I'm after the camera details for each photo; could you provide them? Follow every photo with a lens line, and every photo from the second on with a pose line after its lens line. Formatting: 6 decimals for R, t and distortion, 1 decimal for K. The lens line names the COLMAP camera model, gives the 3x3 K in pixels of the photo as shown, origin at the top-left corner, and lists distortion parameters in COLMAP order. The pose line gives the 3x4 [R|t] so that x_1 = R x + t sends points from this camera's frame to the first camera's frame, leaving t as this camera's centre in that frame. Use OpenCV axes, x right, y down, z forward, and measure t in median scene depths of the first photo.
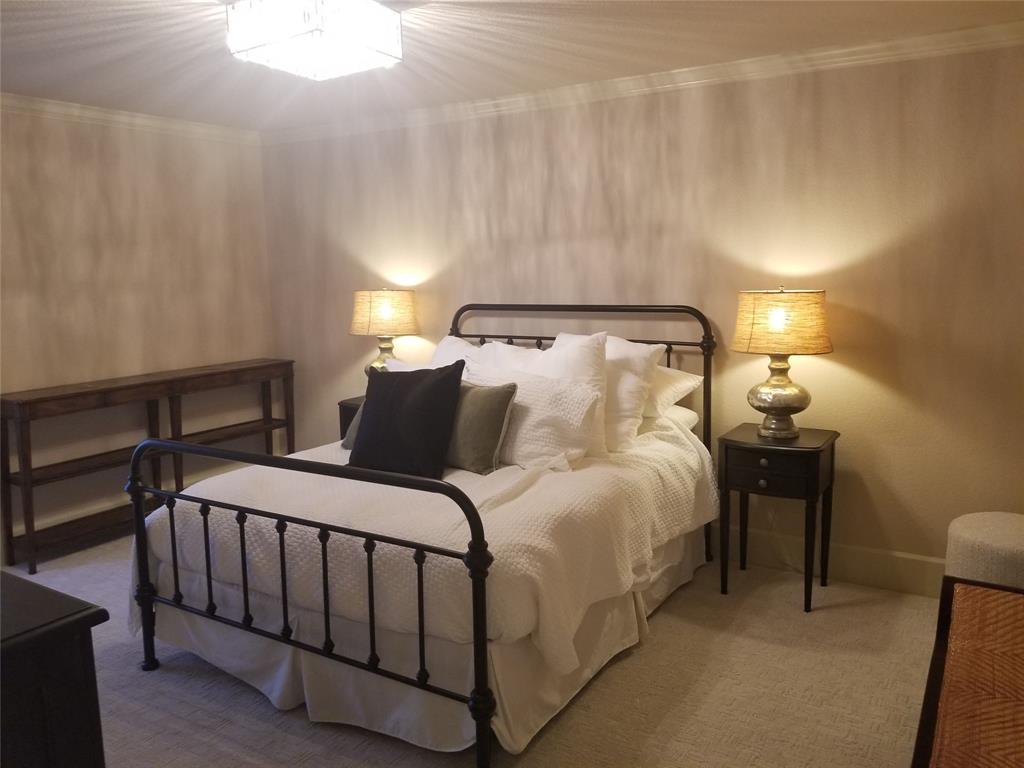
lens RADIAL K [[800.1, 0, 511.3], [0, 800.1, 383.0], [0, 0, 1]] dist [0.021365, -0.033413]
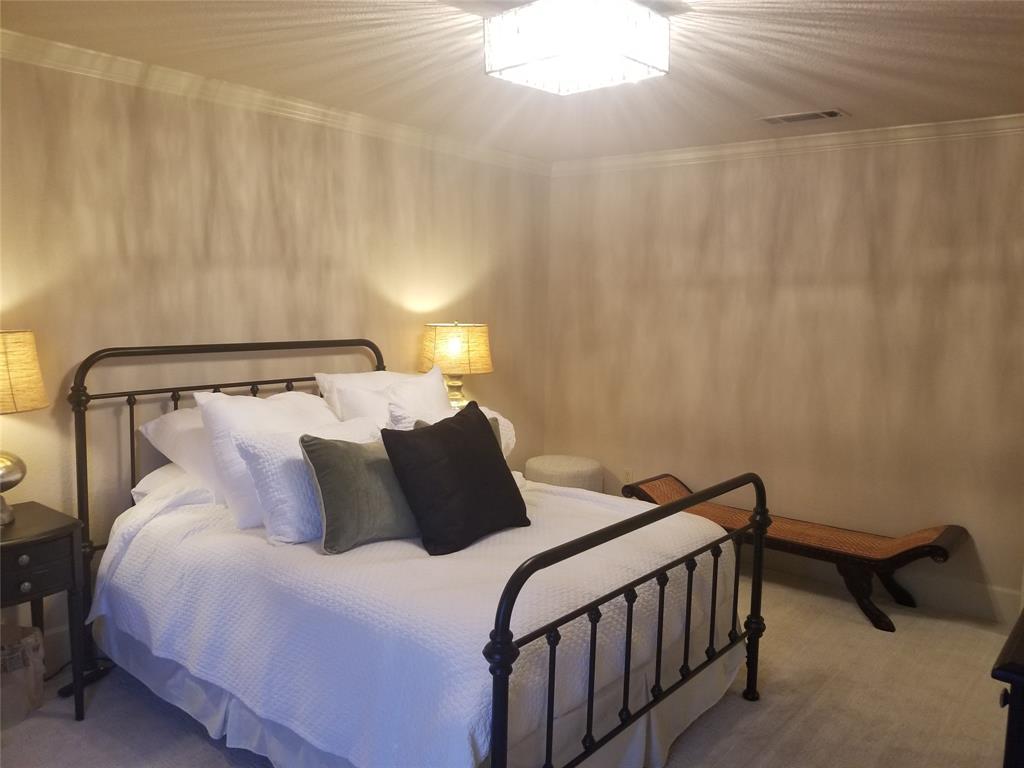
lens RADIAL K [[800.1, 0, 512.1], [0, 800.1, 384.5], [0, 0, 1]] dist [0.021365, -0.033413]
pose [[0.138859, -0.084947, 0.986662, -0.736790], [0.117524, 0.990687, 0.068754, -0.080352], [-0.983314, 0.106409, 0.147549, 0.611532]]
